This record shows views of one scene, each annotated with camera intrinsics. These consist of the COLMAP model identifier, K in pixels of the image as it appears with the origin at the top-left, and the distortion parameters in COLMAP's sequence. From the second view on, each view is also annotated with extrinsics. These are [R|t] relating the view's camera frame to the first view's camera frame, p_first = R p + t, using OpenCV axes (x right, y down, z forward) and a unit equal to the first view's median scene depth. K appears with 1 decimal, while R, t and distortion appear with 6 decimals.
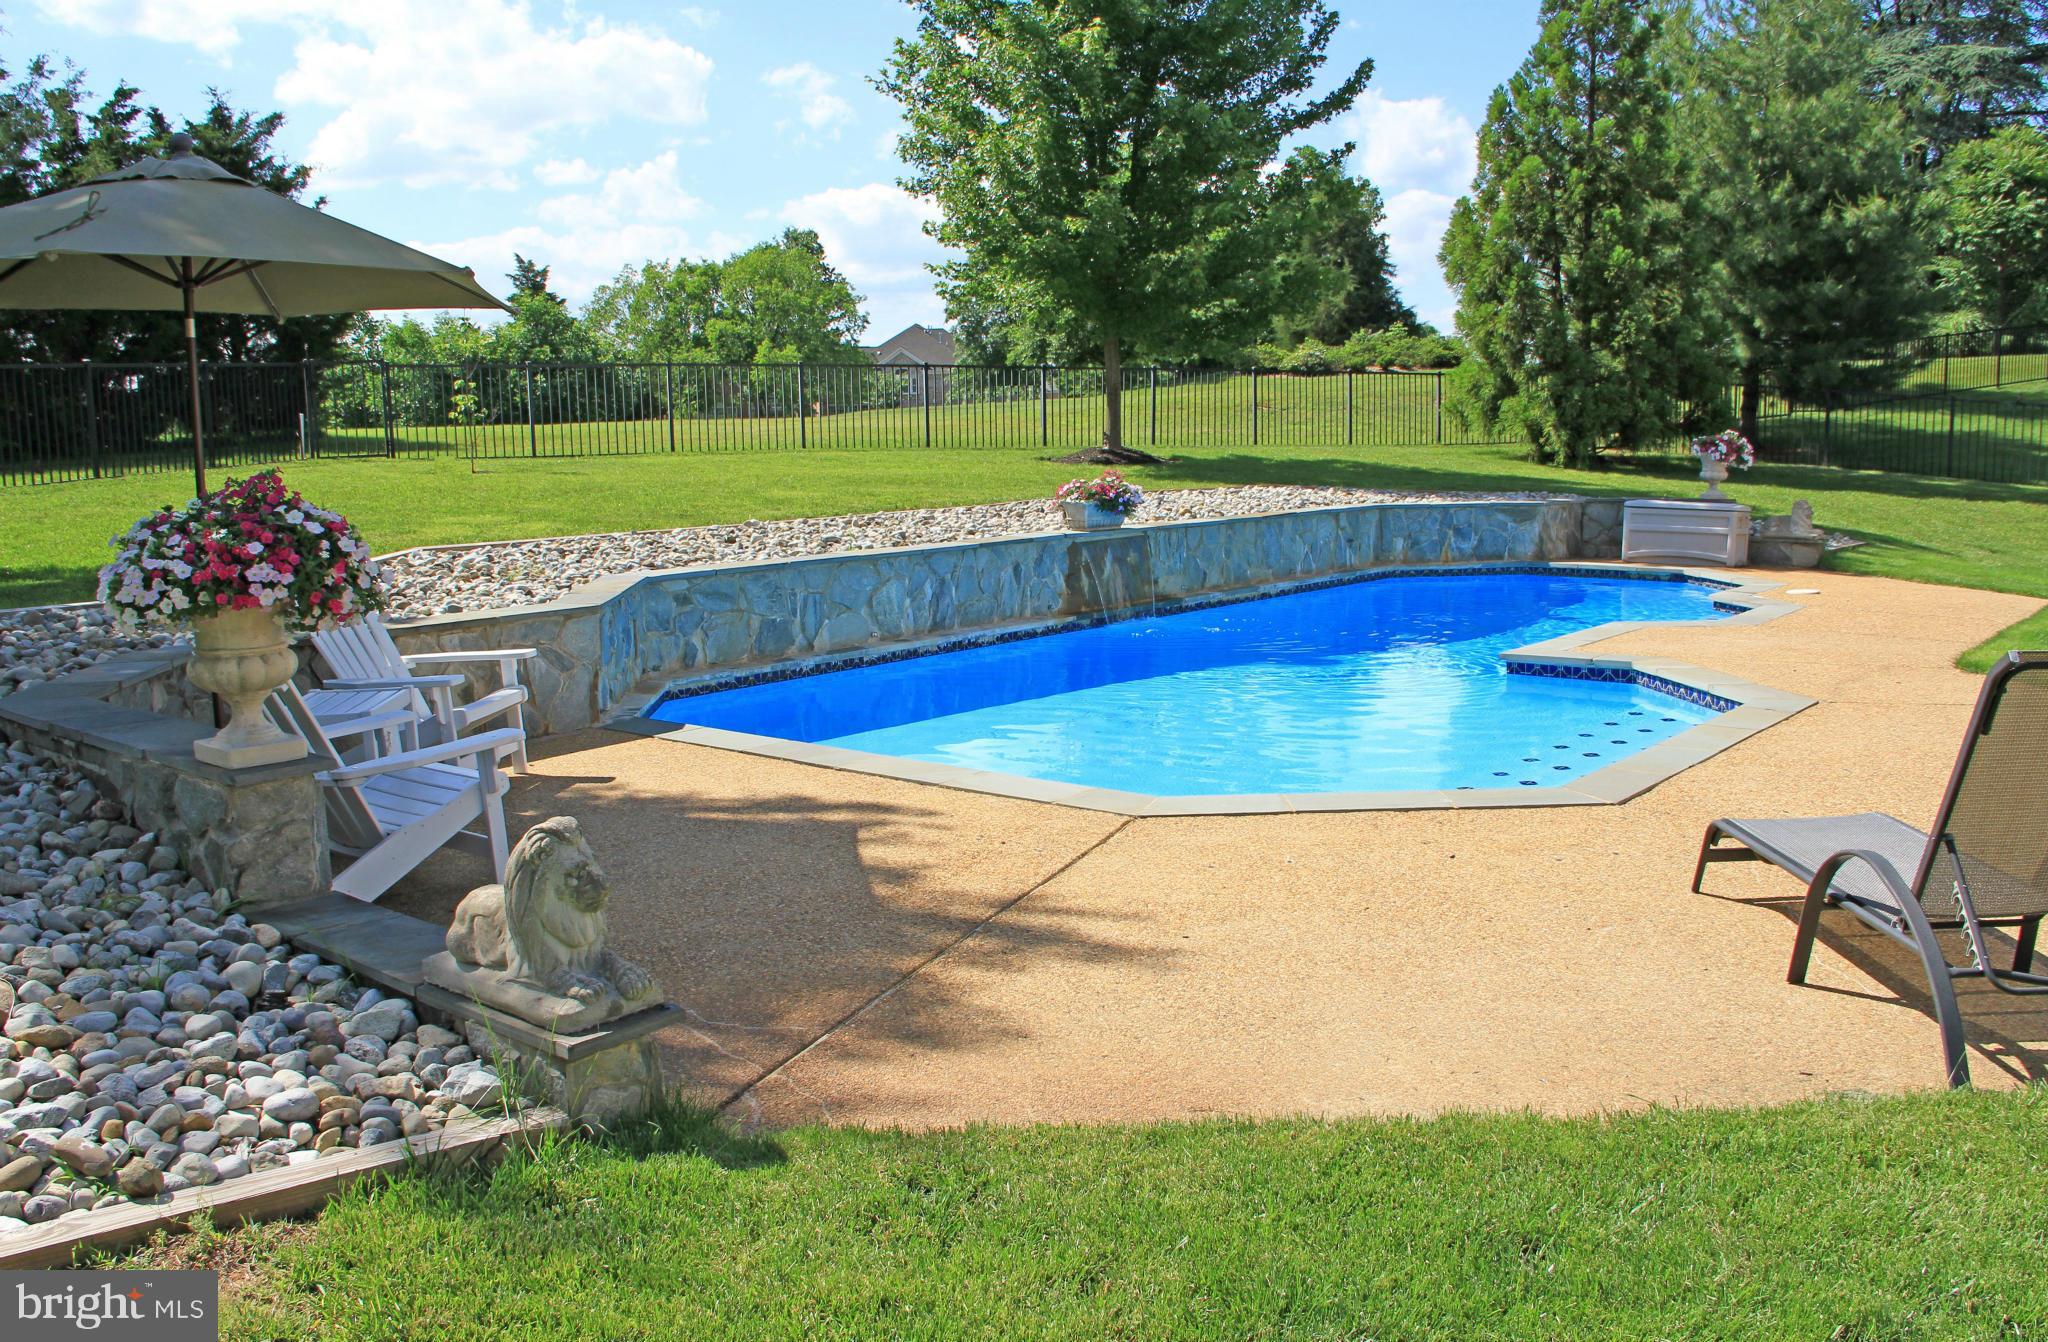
lens RADIAL K [[1696.4, 0, 1024.0], [0, 1696.4, 671.0], [0, 0, 1]] dist [-0.157133, 0.006279]
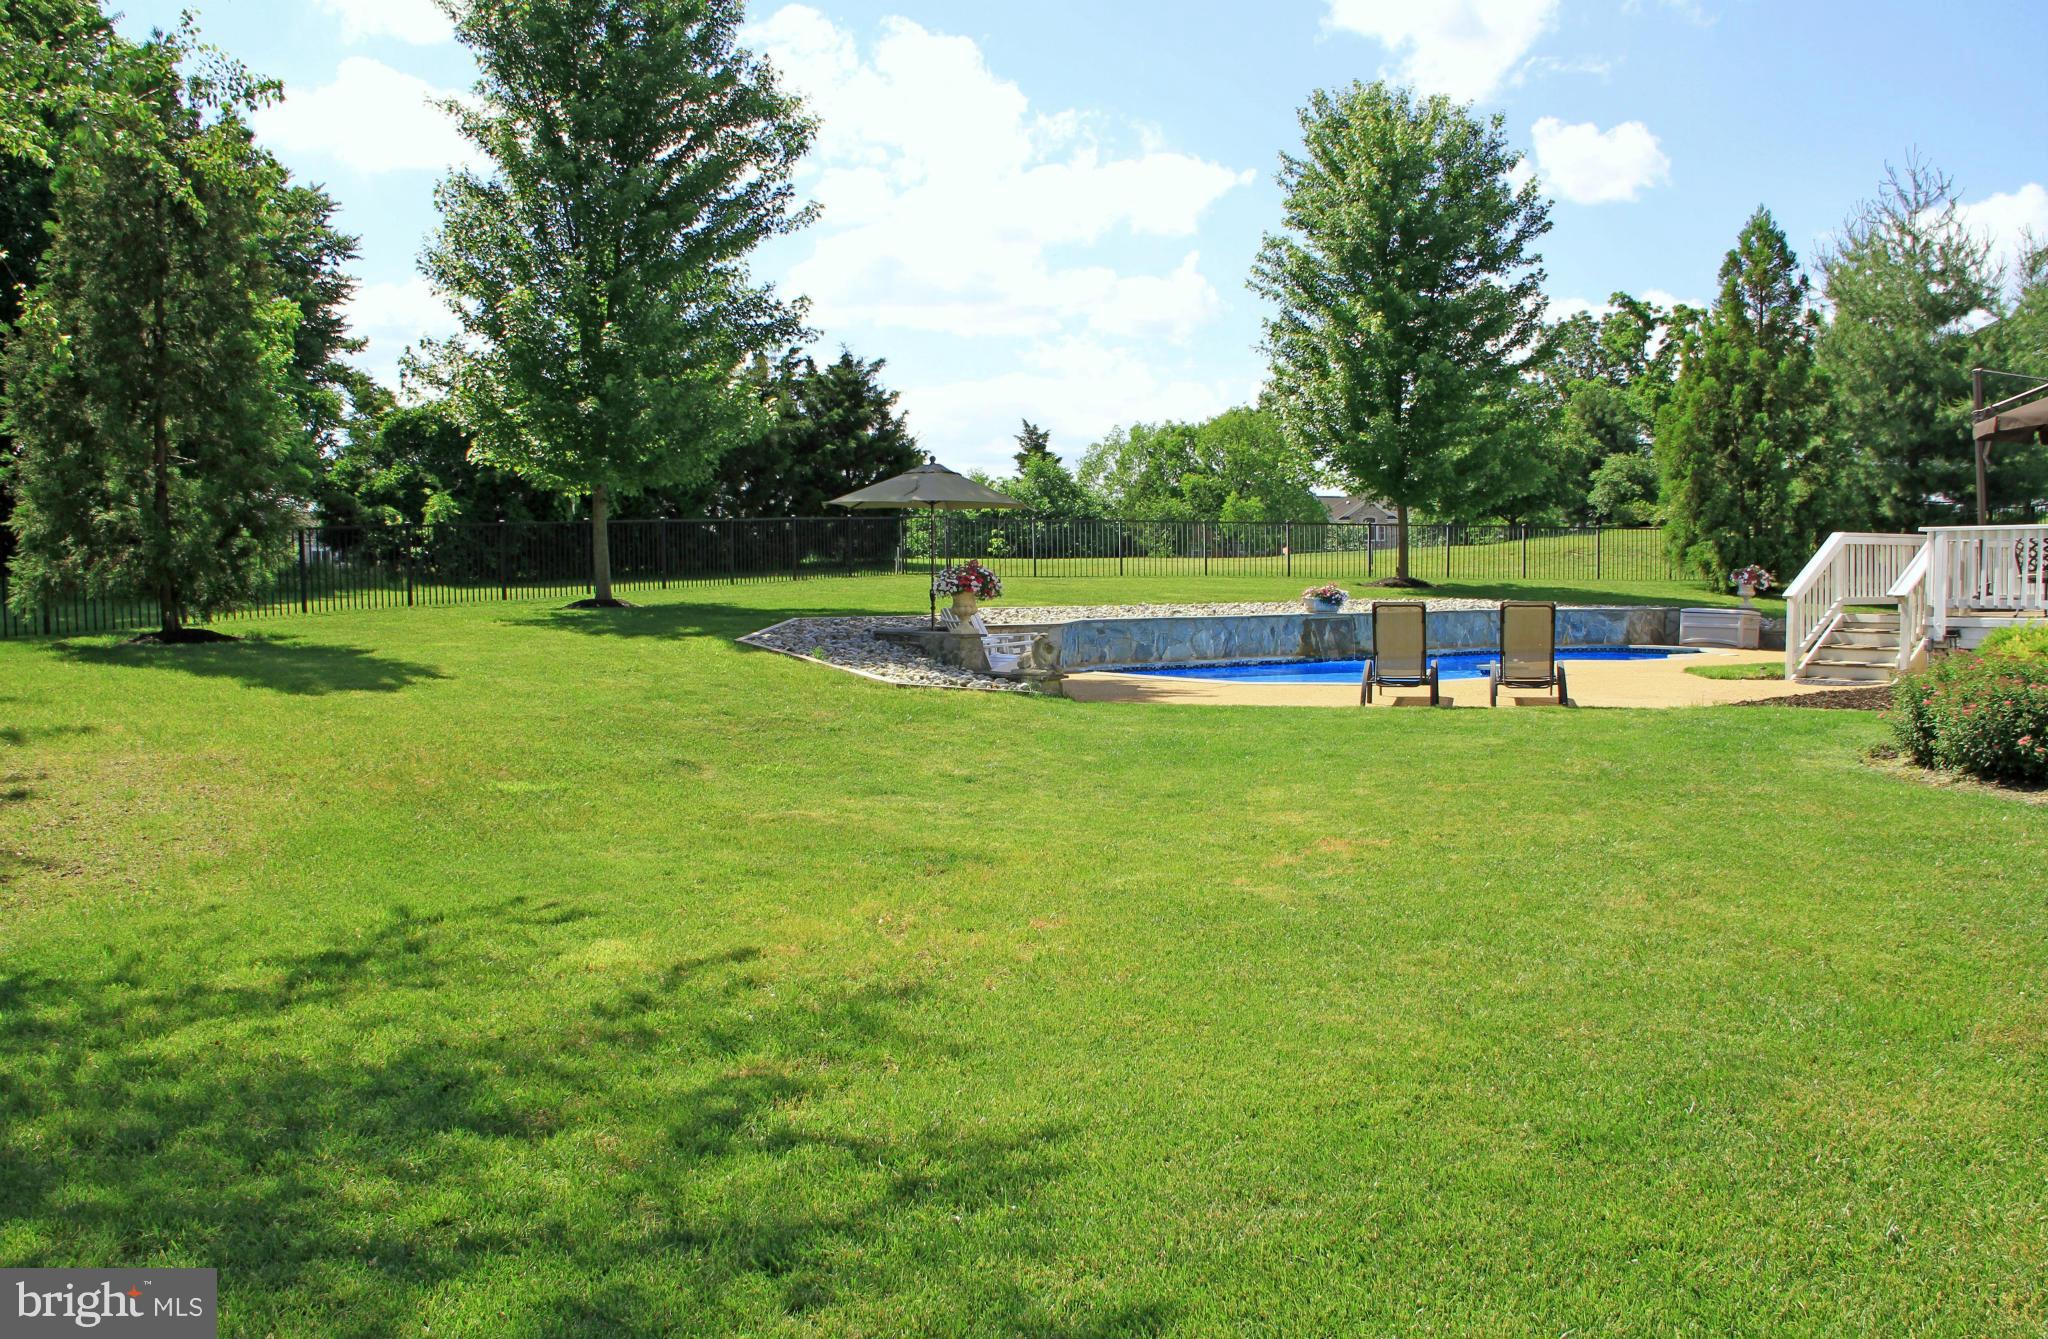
lens RADIAL K [[1696.4, 0, 1024.0], [0, 1696.4, 669.5], [0, 0, 1]] dist [-0.157133, 0.006279]
pose [[0.959052, 0.025324, -0.282095, 0.152819], [-0.049297, 0.995717, -0.078208, 0.085875], [0.278907, 0.088912, 0.956193, -0.536712]]
